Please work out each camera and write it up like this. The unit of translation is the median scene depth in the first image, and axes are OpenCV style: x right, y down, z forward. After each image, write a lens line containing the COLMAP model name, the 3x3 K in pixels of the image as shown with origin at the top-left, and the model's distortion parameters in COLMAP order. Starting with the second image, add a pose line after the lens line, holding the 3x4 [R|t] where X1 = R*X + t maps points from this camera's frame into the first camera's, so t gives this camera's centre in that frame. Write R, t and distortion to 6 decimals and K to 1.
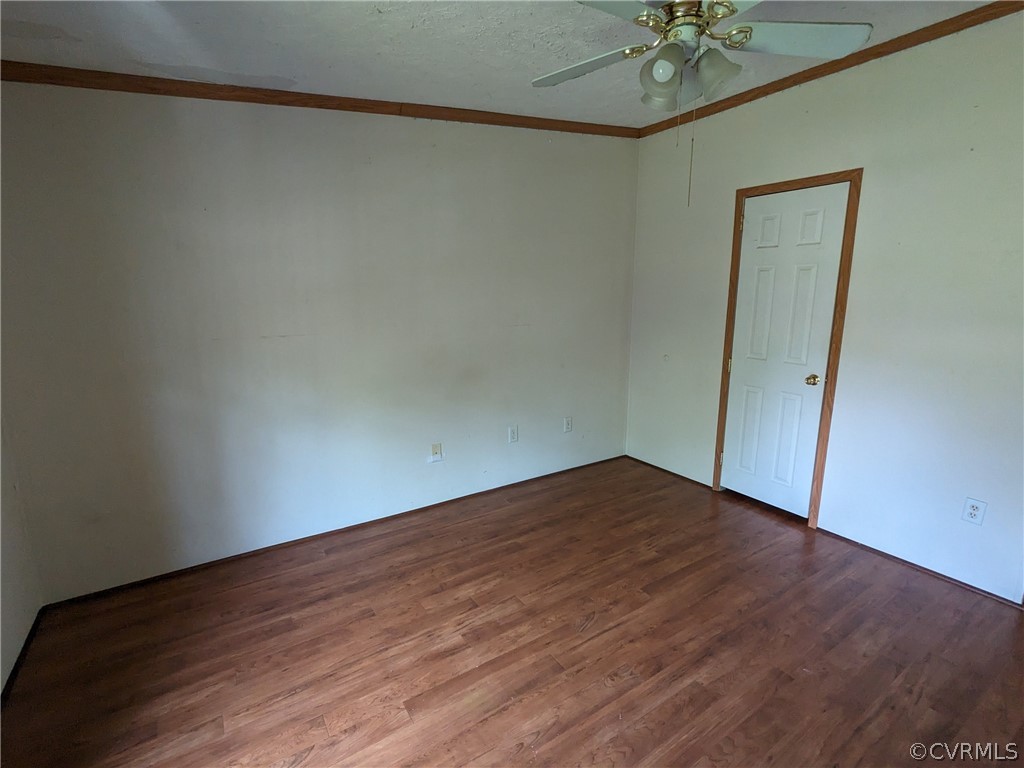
lens RADIAL K [[486.5, 0, 512.7], [0, 486.5, 382.8], [0, 0, 1]] dist [0.001112, 0.003314]
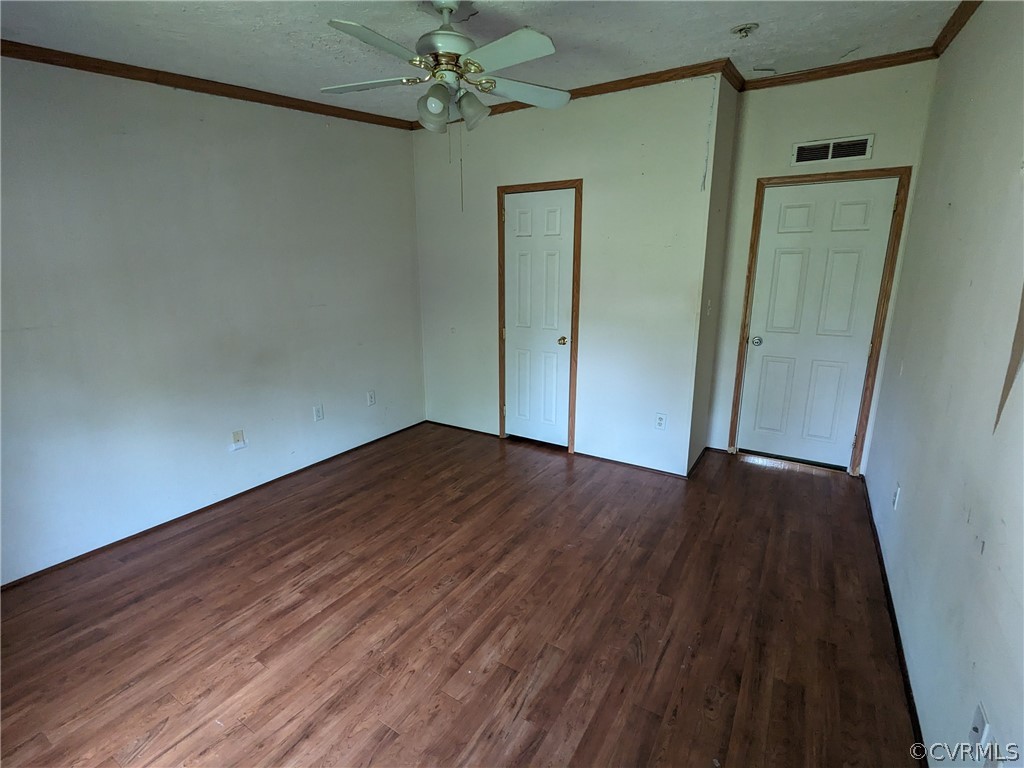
lens RADIAL K [[478.0, 0, 512.0], [0, 478.0, 384.0], [0, 0, 1]] dist [0.000347, 0.000890]
pose [[0.906736, -0.101698, 0.409251, -0.057799], [0.080524, 0.994383, 0.068692, 0.013758], [-0.413938, -0.029330, 0.909832, -0.150210]]
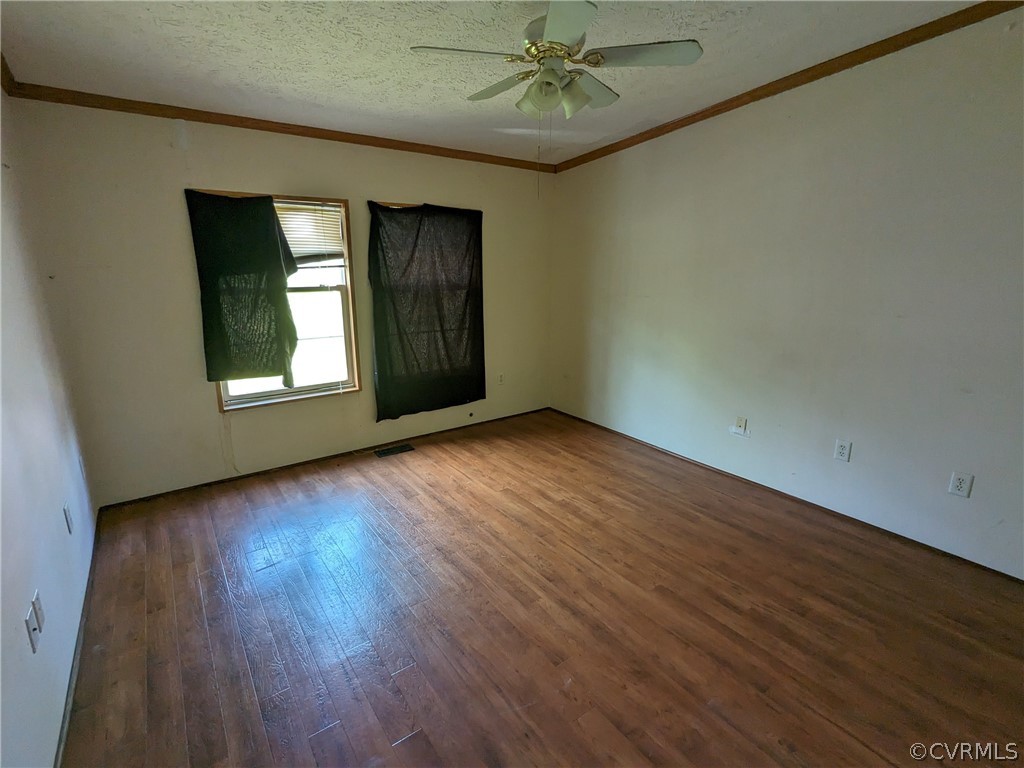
lens RADIAL K [[482.6, 0, 546.3], [0, 482.6, 403.7], [0, 0, 1]] dist [-0.000040, 0.000357]
pose [[0.096303, 0.280447, -0.955026, 1.143117], [-0.197778, 0.945745, 0.257779, -0.134185], [0.975505, 0.164058, 0.146544, 0.617904]]
